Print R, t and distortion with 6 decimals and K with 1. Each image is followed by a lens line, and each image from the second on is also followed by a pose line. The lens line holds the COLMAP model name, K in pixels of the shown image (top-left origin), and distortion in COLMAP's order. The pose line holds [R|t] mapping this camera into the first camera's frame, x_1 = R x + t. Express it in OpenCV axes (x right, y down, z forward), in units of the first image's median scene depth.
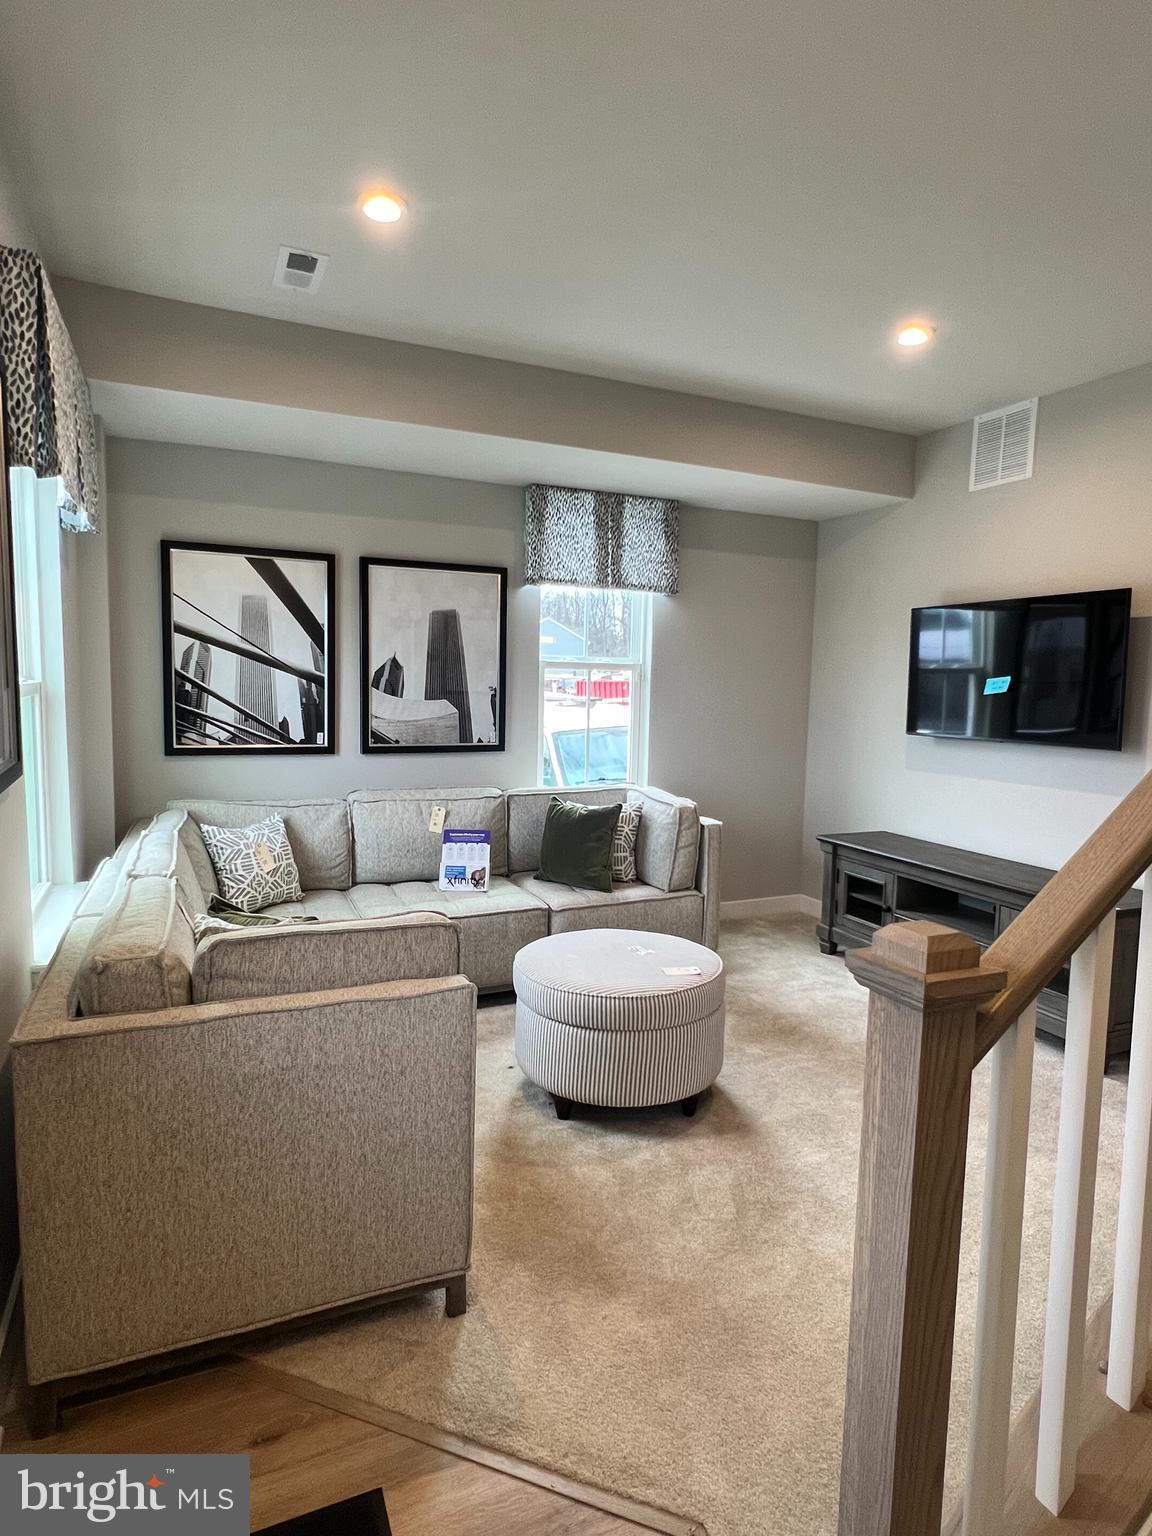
lens RADIAL K [[881.9, 0, 576.0], [0, 881.9, 768.0], [0, 0, 1]] dist [-0.002228, -0.000090]
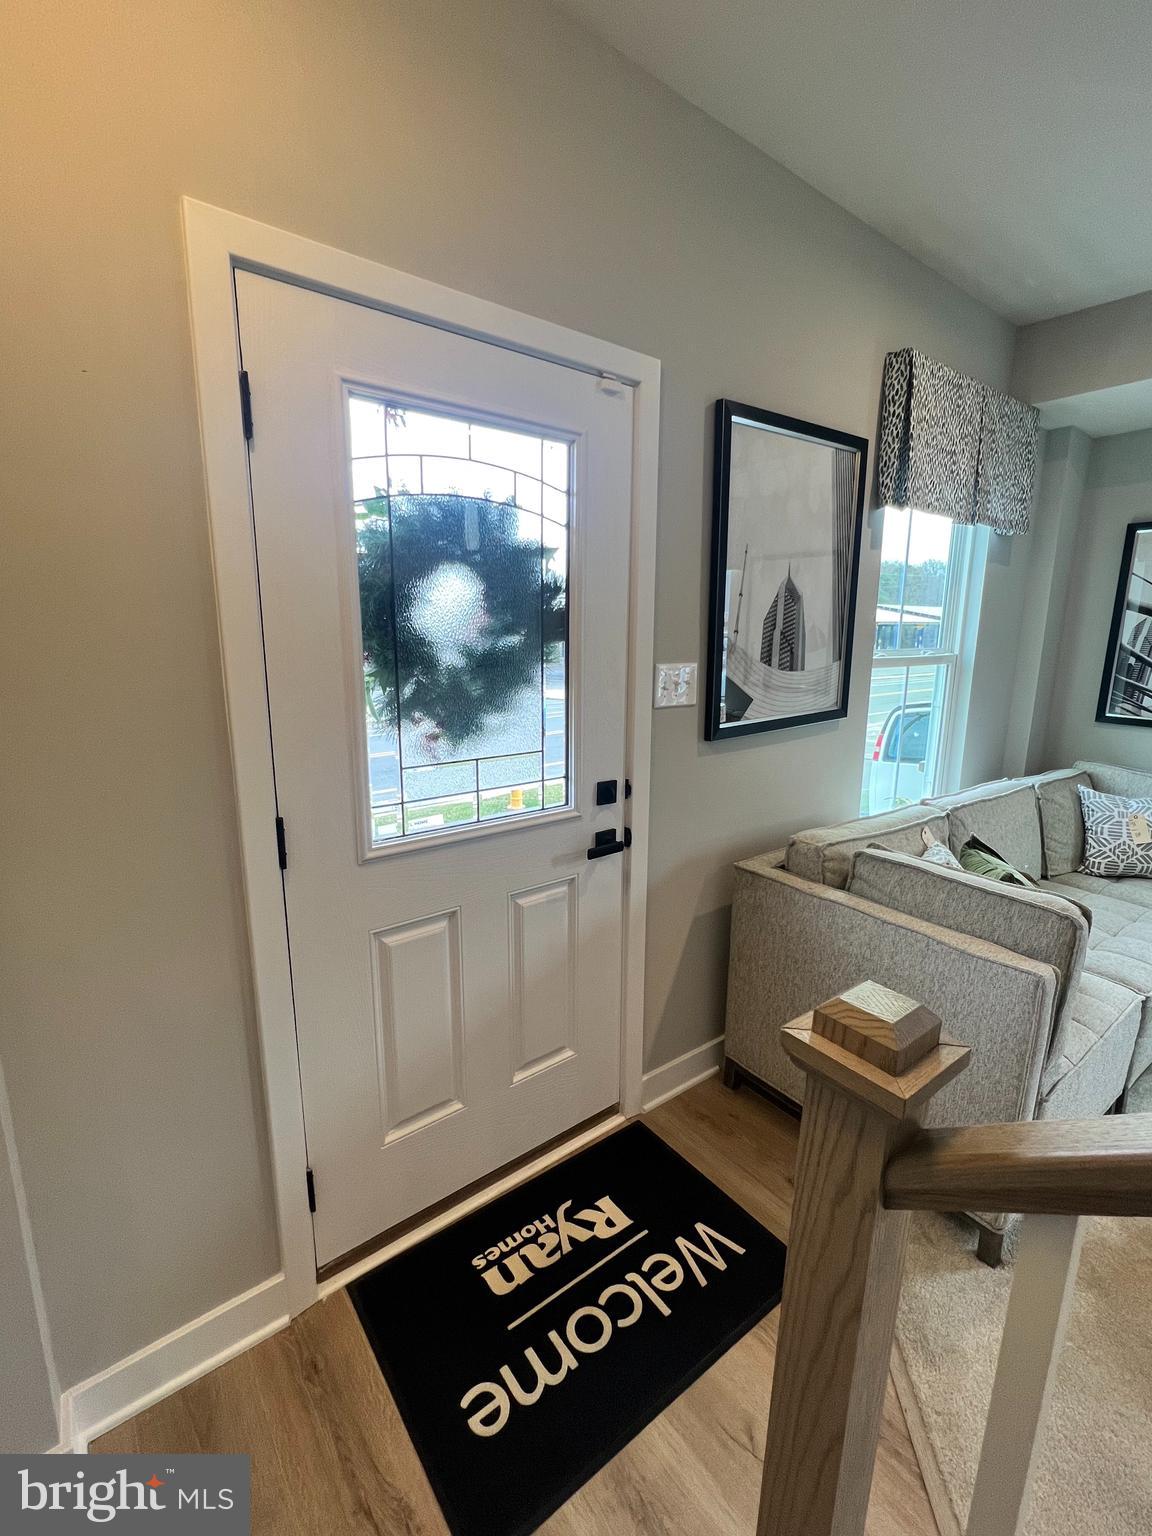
lens RADIAL K [[674.0, 0, 553.7], [0, 674.0, 766.8], [0, 0, 1]] dist [-0.001075, 0.000328]
pose [[0.206158, 0.181022, -0.961629, 0.412864], [-0.102908, 0.981300, 0.162663, -0.047298], [0.973092, 0.065425, 0.220932, 0.254161]]
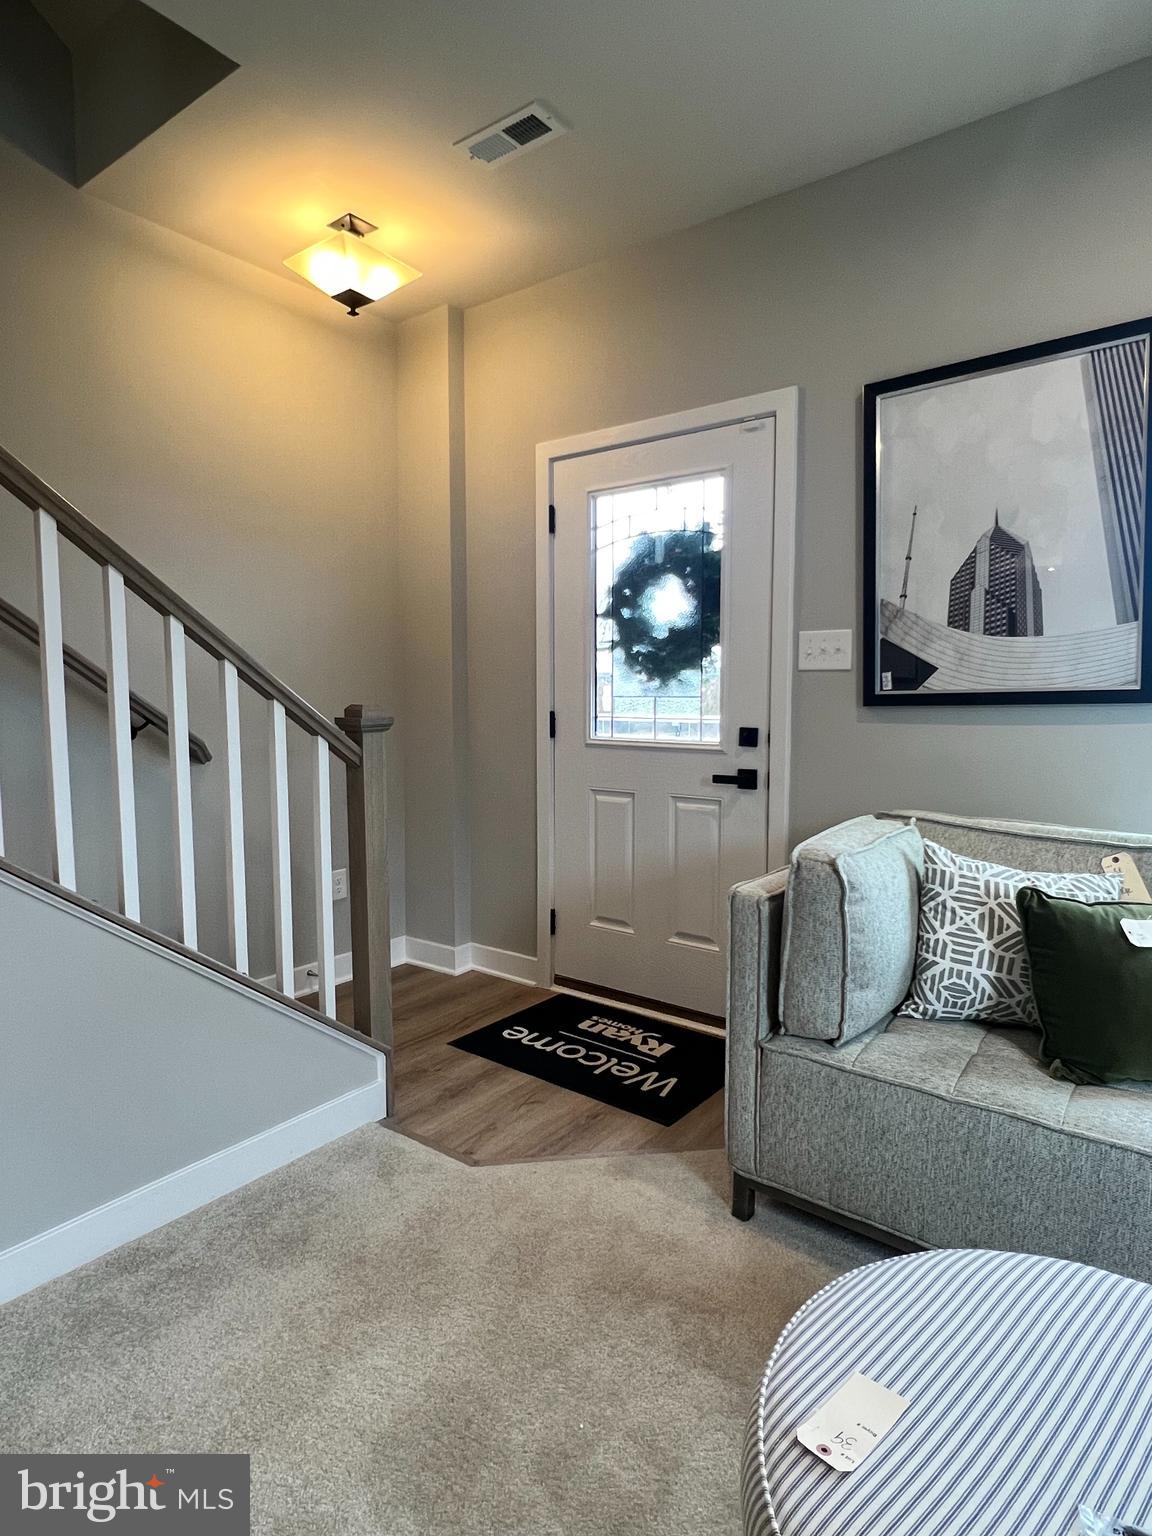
lens RADIAL K [[838.0, 0, 576.0], [0, 838.0, 768.0], [0, 0, 1]] dist [-0.012964, 0.000088]
pose [[-0.889624, 0.029289, -0.455753, 0.447358], [-0.060021, 0.981787, 0.180255, -0.054517], [0.452731, 0.187715, -0.871664, 1.608916]]
